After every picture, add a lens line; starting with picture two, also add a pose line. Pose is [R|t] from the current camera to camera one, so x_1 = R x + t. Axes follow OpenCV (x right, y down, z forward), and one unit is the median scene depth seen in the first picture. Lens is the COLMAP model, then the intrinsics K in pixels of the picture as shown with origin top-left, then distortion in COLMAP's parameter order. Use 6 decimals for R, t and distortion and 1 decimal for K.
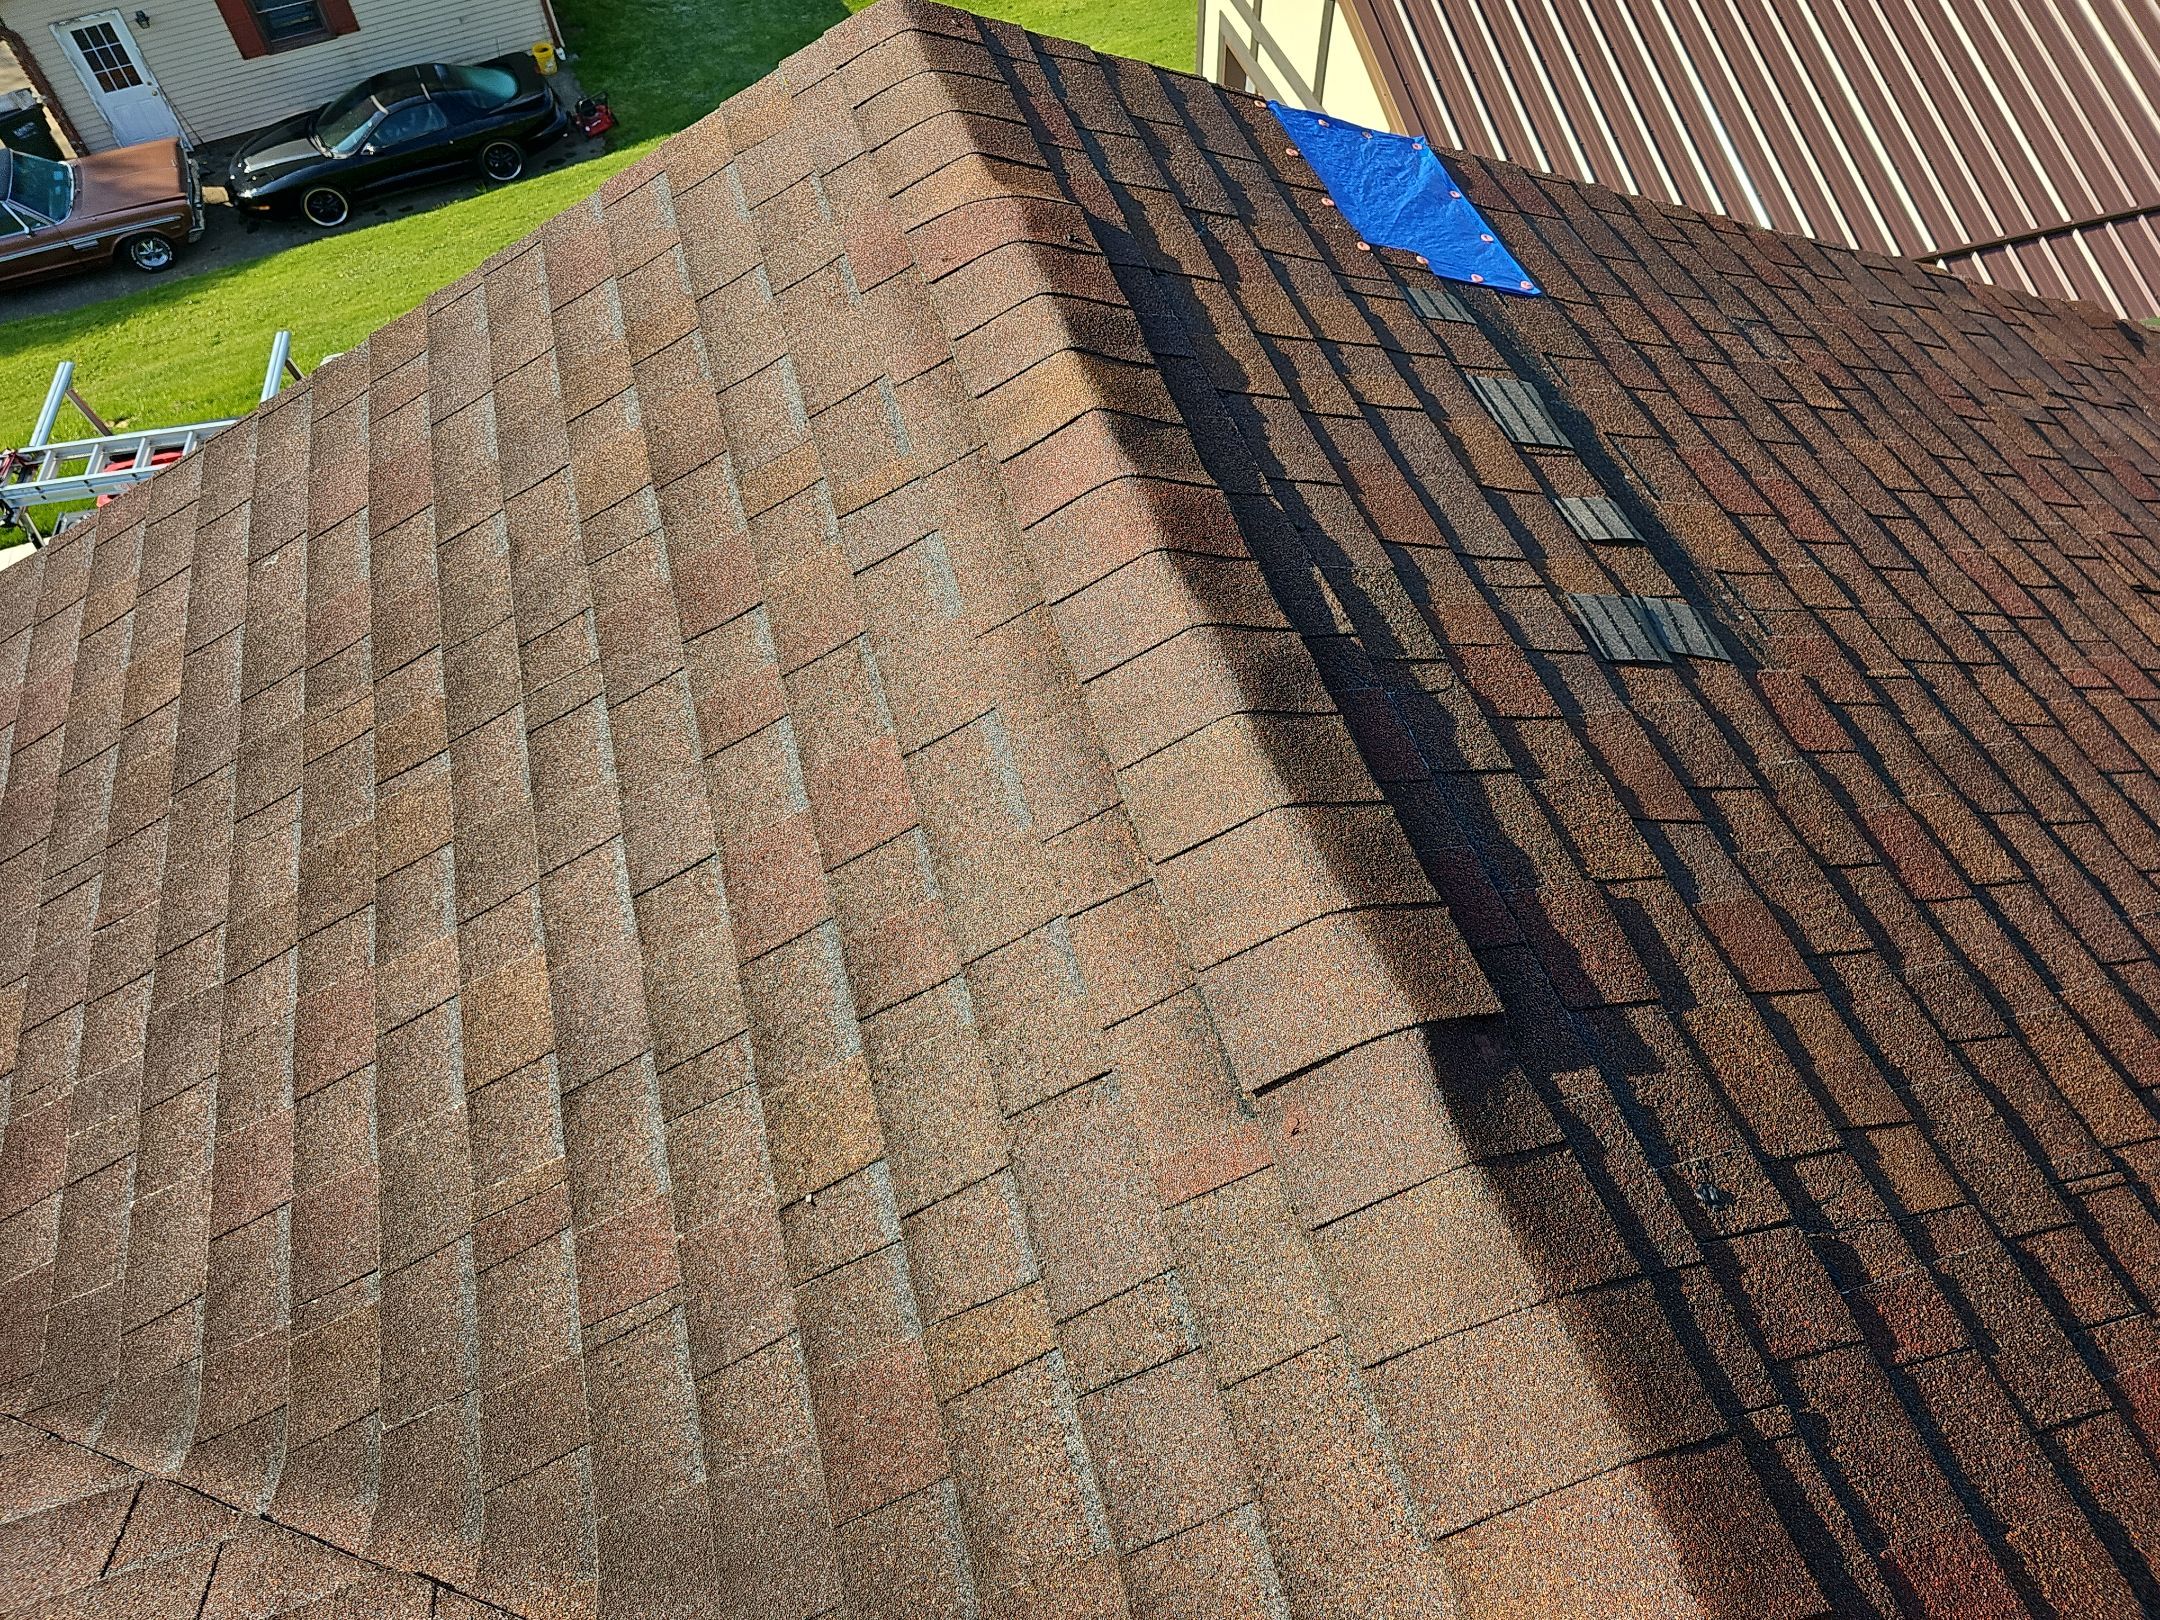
lens RADIAL K [[1418.6, 0, 1079.3], [0, 1418.6, 797.2], [0, 0, 1]] dist [0.068325, -0.063452]
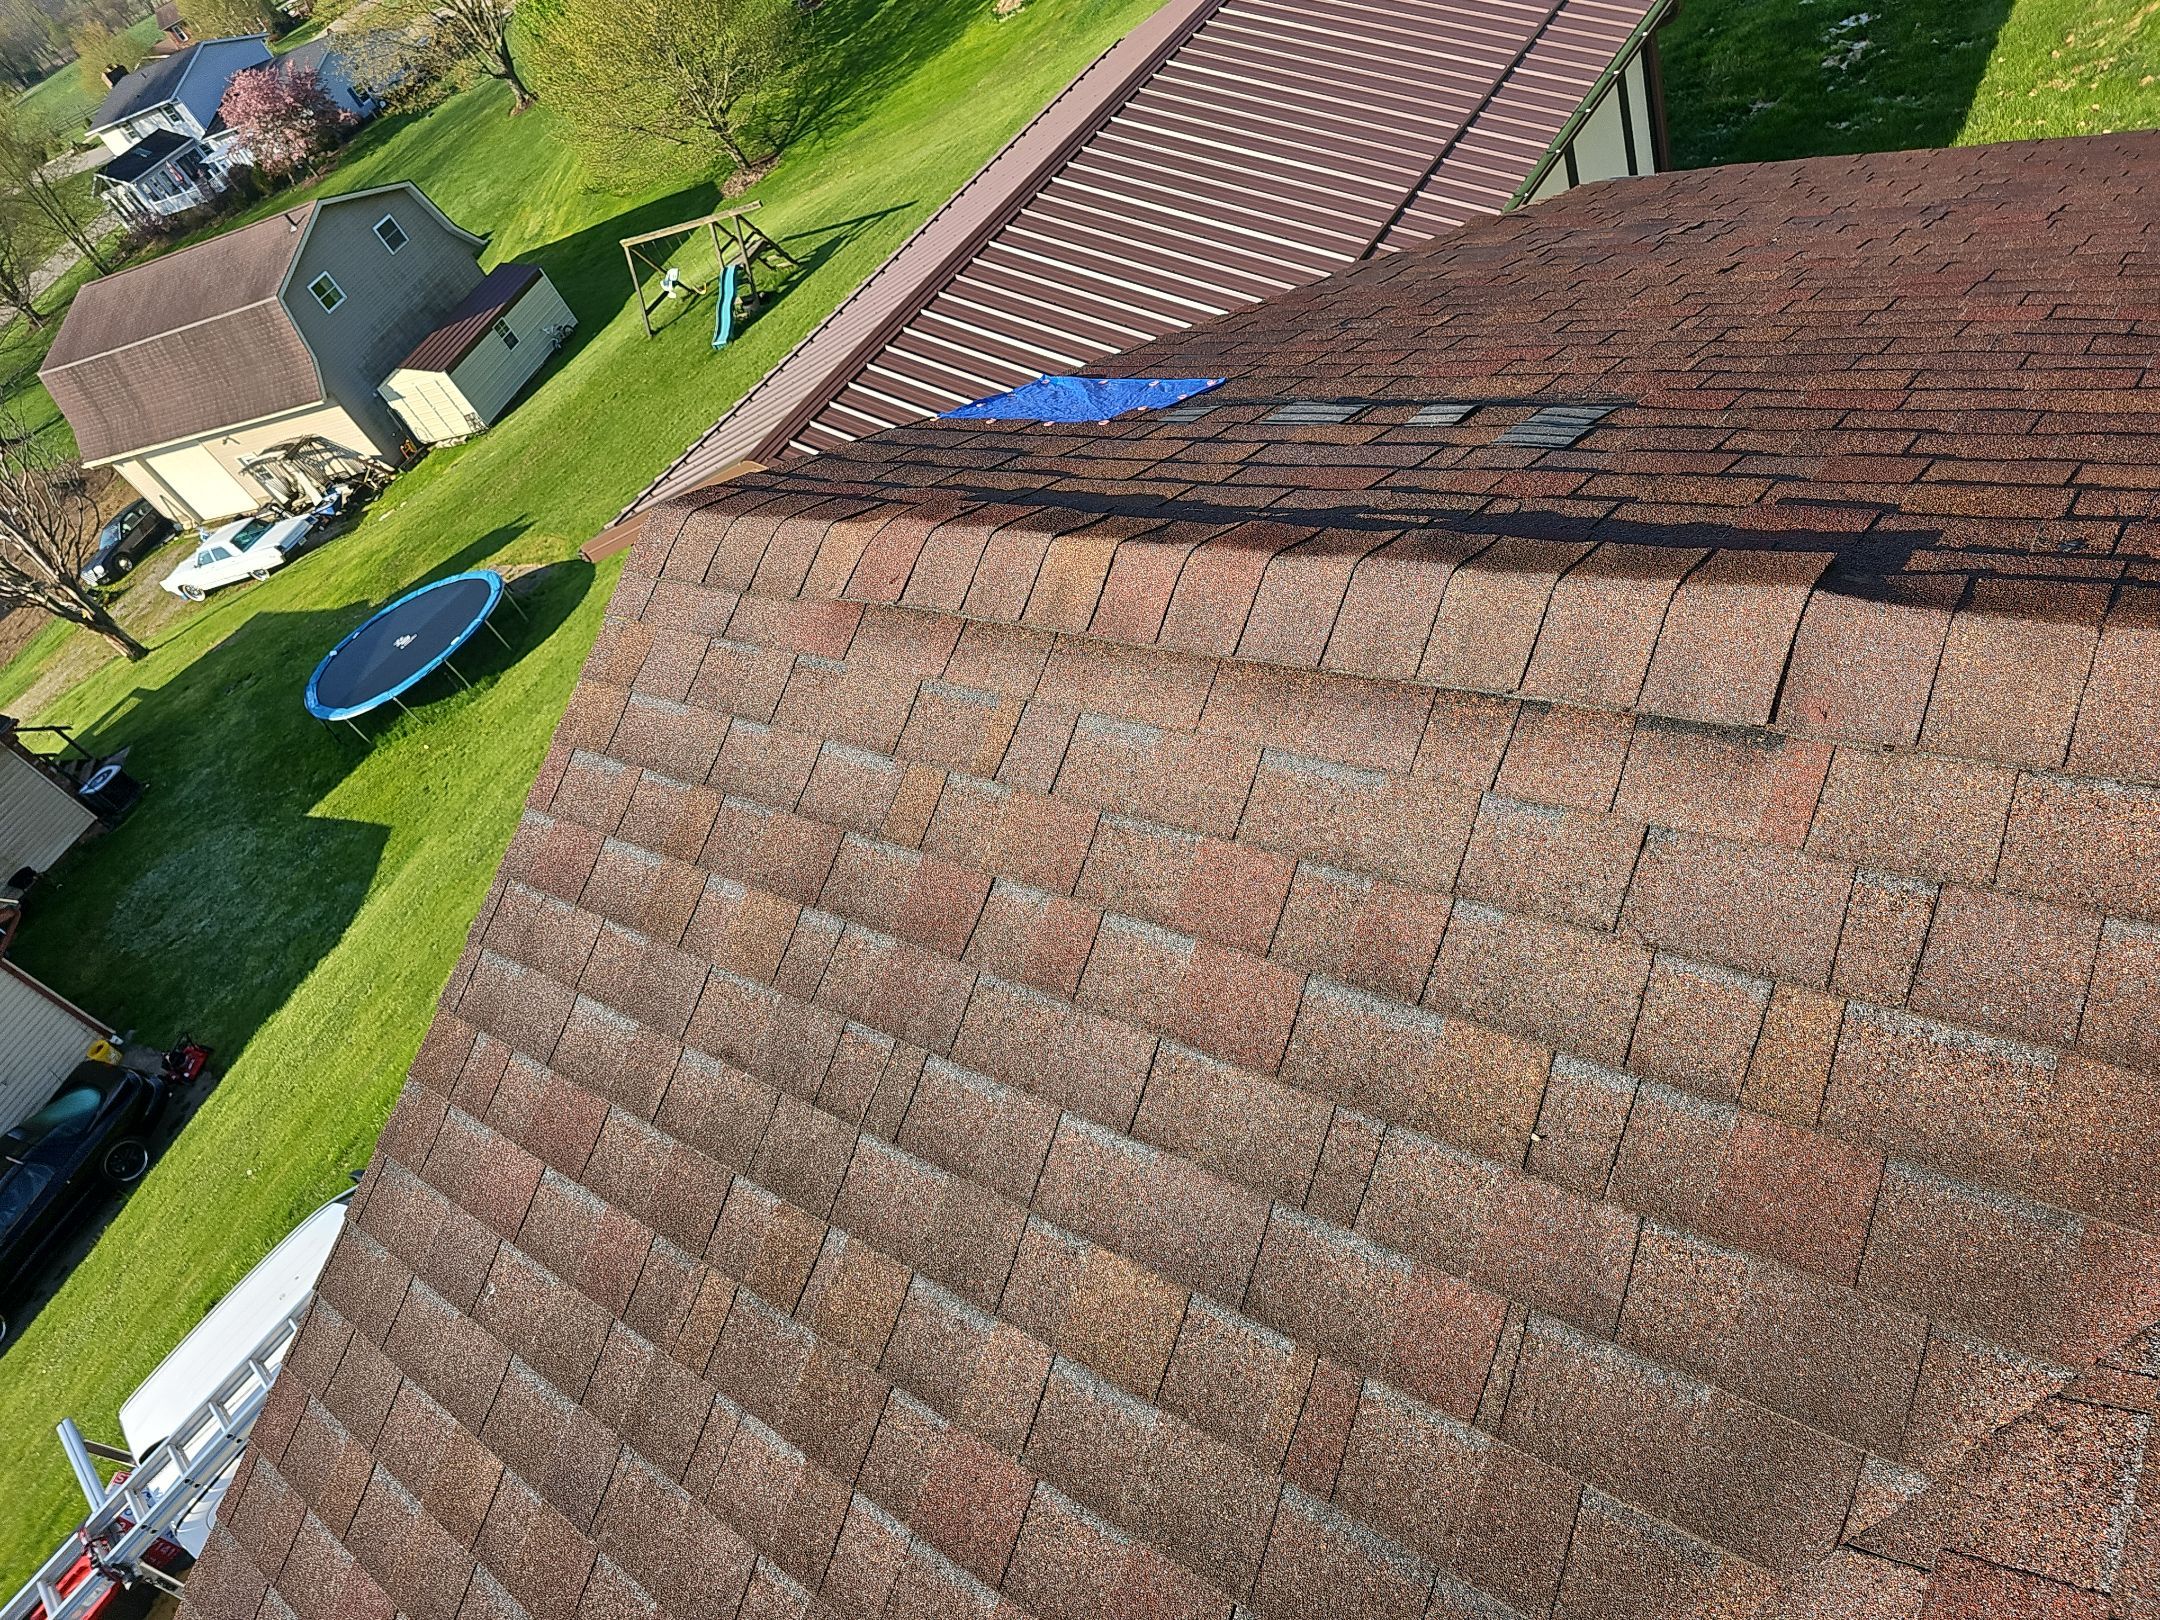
lens RADIAL K [[1418.6, 0, 1079.3], [0, 1418.6, 797.2], [0, 0, 1]] dist [0.068325, -0.063452]
pose [[0.732640, -0.630664, 0.255933, -0.434104], [0.678670, 0.705343, -0.204688, 0.082805], [-0.051431, 0.323657, 0.944776, -0.008134]]
